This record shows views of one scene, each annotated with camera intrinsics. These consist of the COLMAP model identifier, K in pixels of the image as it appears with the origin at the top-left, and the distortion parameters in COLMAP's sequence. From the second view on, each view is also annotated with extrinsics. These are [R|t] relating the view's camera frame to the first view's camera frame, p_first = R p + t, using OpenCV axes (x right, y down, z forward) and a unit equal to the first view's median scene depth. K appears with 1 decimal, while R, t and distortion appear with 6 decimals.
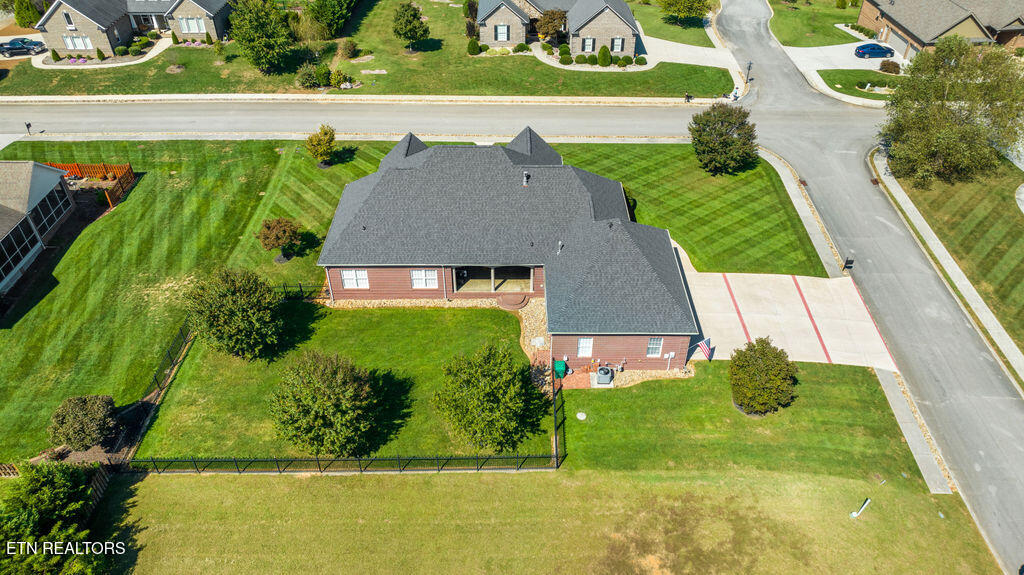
lens RADIAL K [[722.1, 0, 512.0], [0, 722.1, 287.5], [0, 0, 1]] dist [-0.022293, 0.006954]
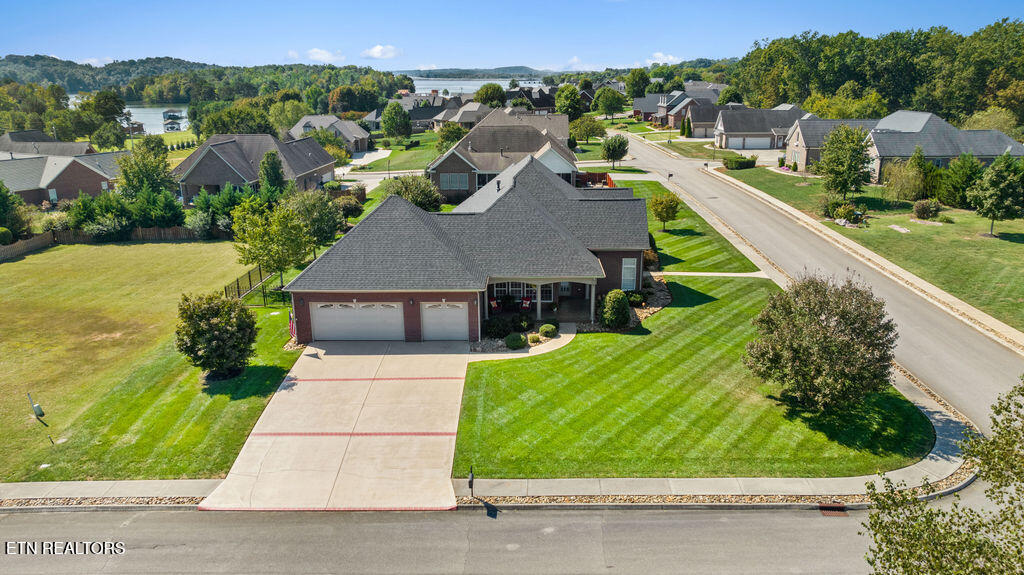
lens RADIAL K [[722.1, 0, 512.0], [0, 722.1, 287.5], [0, 0, 1]] dist [-0.022293, 0.006954]
pose [[-0.023948, 0.285767, -0.958000, 0.622453], [-0.614101, 0.751960, 0.239658, -0.185642], [0.788864, 0.594048, 0.157482, 0.601934]]
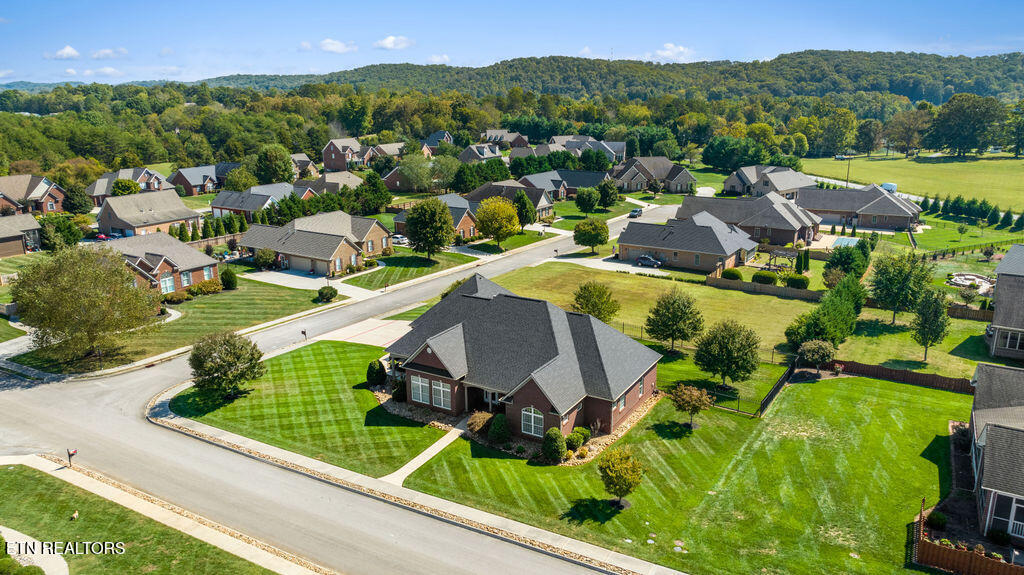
lens RADIAL K [[722.1, 0, 512.0], [0, 722.1, 287.5], [0, 0, 1]] dist [-0.022293, 0.006954]
pose [[-0.862870, -0.126666, 0.489296, -0.404125], [0.319936, 0.612561, 0.722780, -0.692168], [-0.391275, 0.780208, -0.488036, 1.018629]]
